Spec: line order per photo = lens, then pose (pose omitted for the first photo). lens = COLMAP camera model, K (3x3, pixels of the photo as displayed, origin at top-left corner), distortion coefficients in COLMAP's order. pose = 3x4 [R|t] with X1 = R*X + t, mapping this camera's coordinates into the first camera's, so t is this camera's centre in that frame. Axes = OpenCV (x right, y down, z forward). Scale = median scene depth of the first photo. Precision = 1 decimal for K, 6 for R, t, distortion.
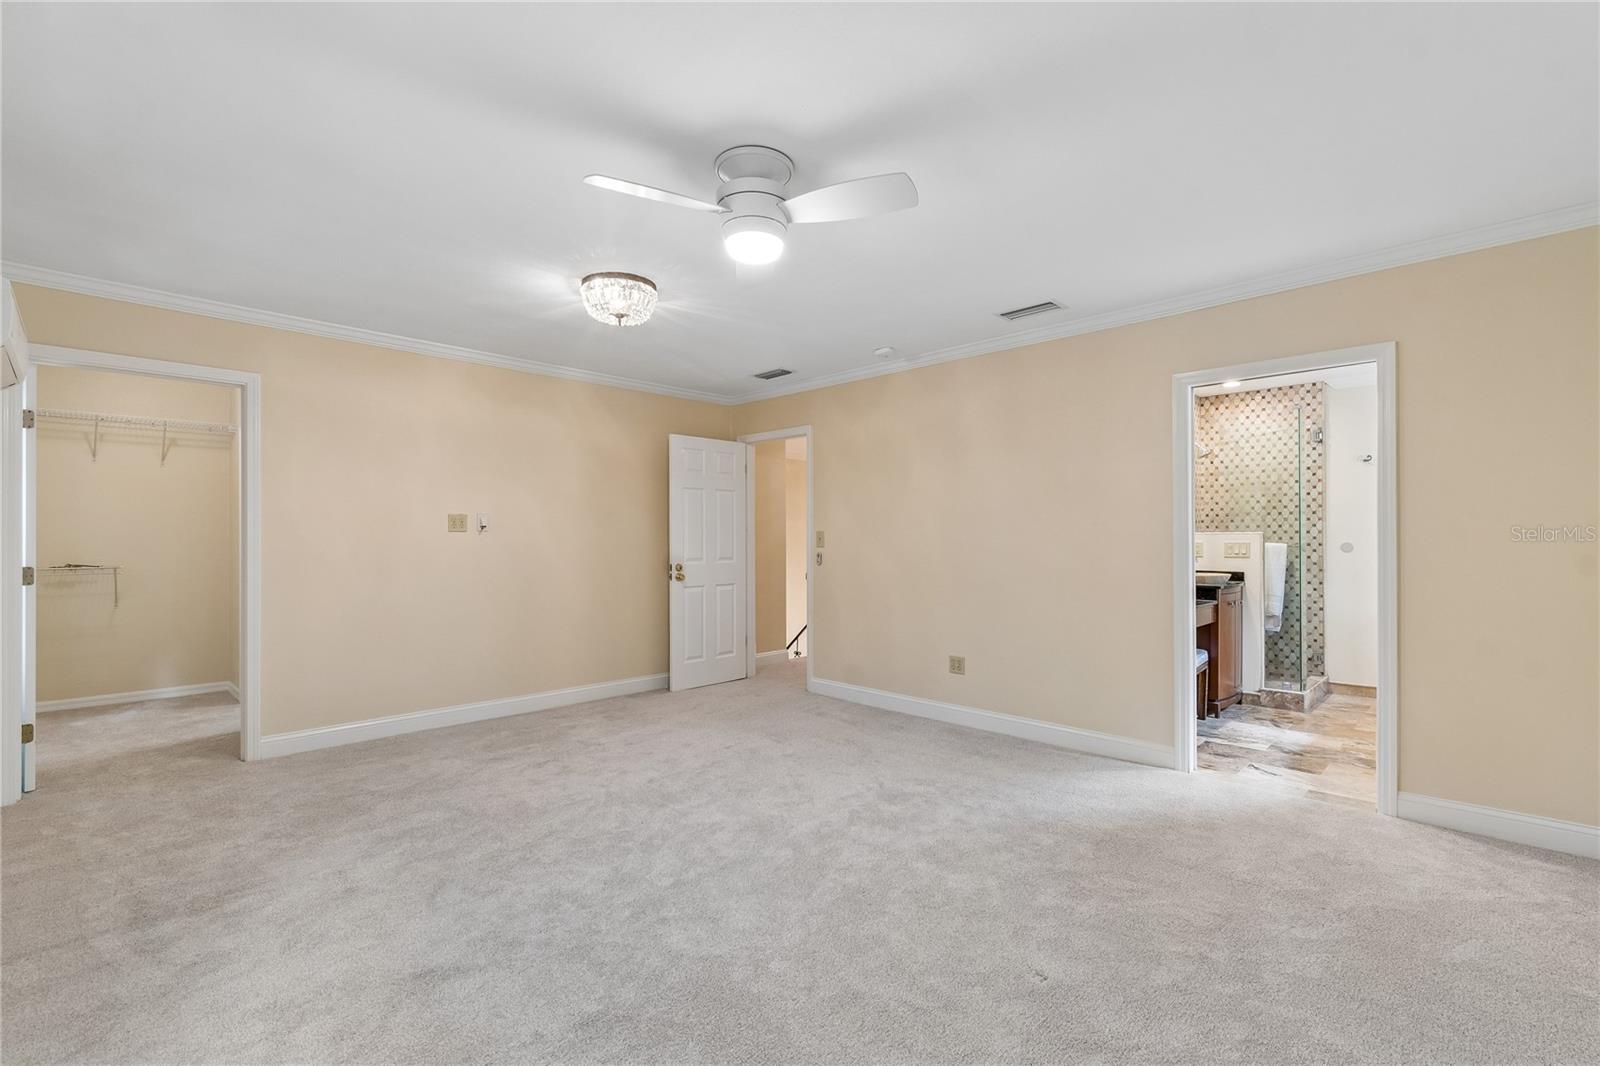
lens RADIAL K [[708.8, 0, 802.7], [0, 708.8, 537.3], [0, 0, 1]] dist [0.001984, -0.001695]
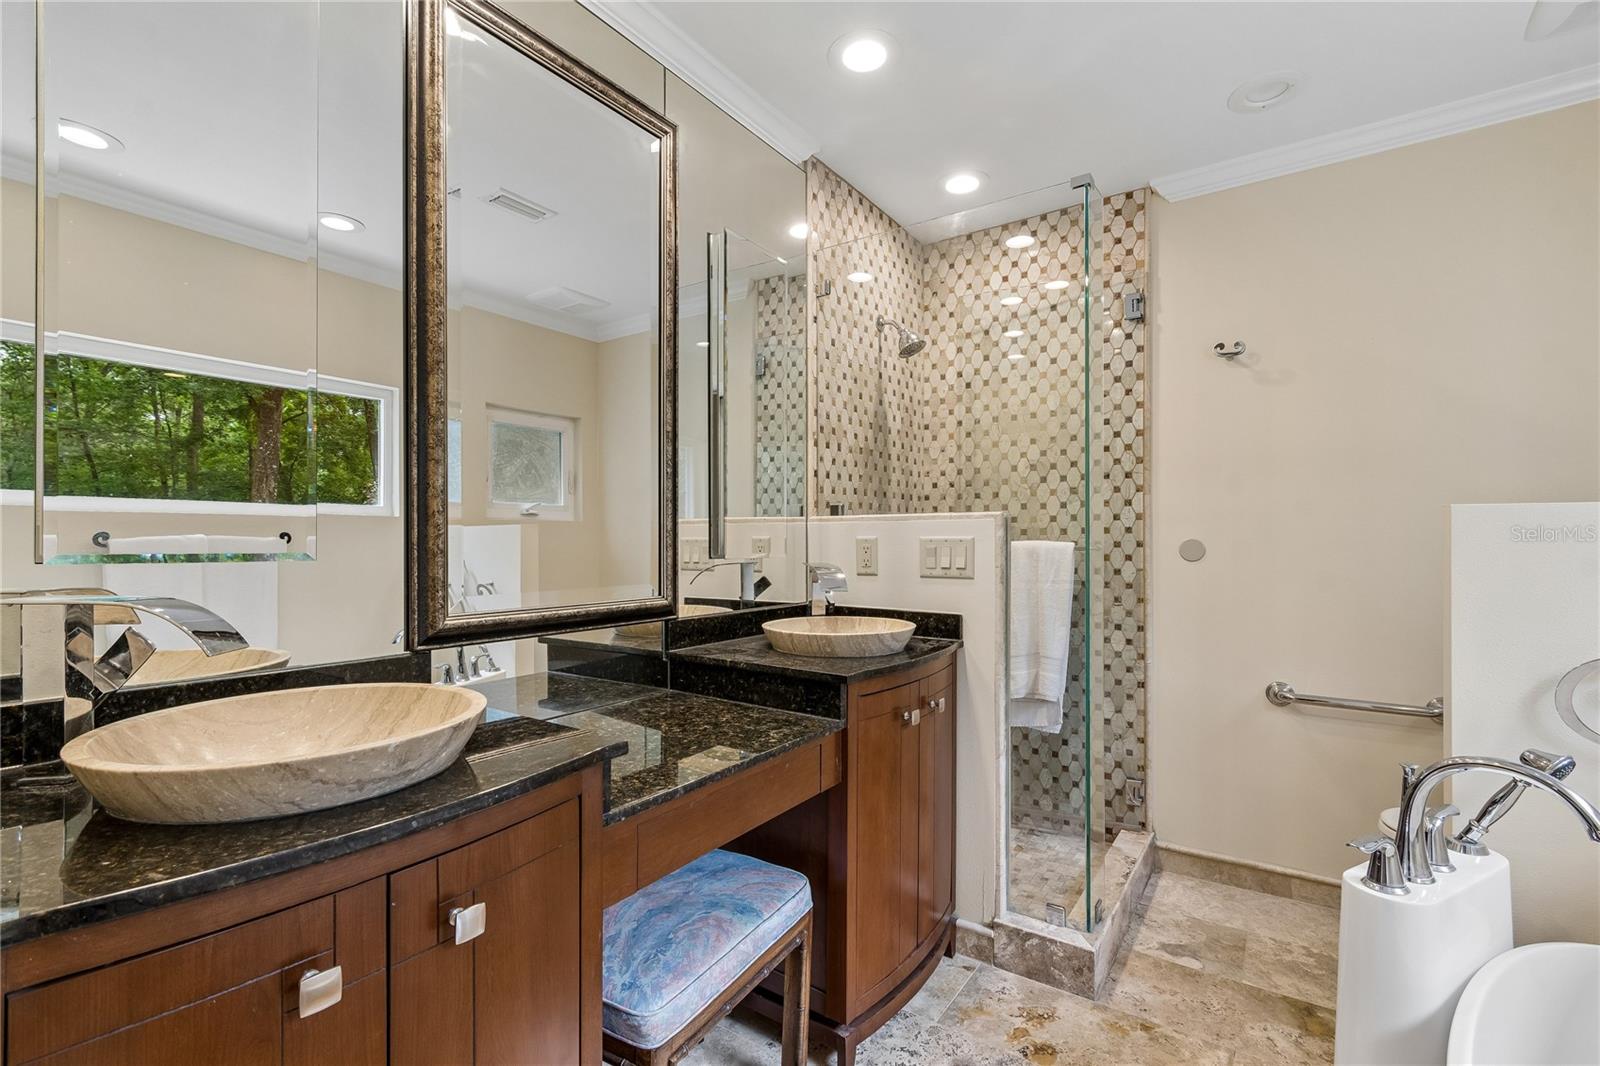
lens RADIAL K [[708.8, 0, 802.7], [0, 708.8, 537.3], [0, 0, 1]] dist [0.001984, -0.001695]
pose [[0.985311, 0.001995, 0.170758, 0.420431], [-0.002331, 0.999996, 0.001771, 0.005017], [-0.170753, -0.002143, 0.985311, 0.563694]]
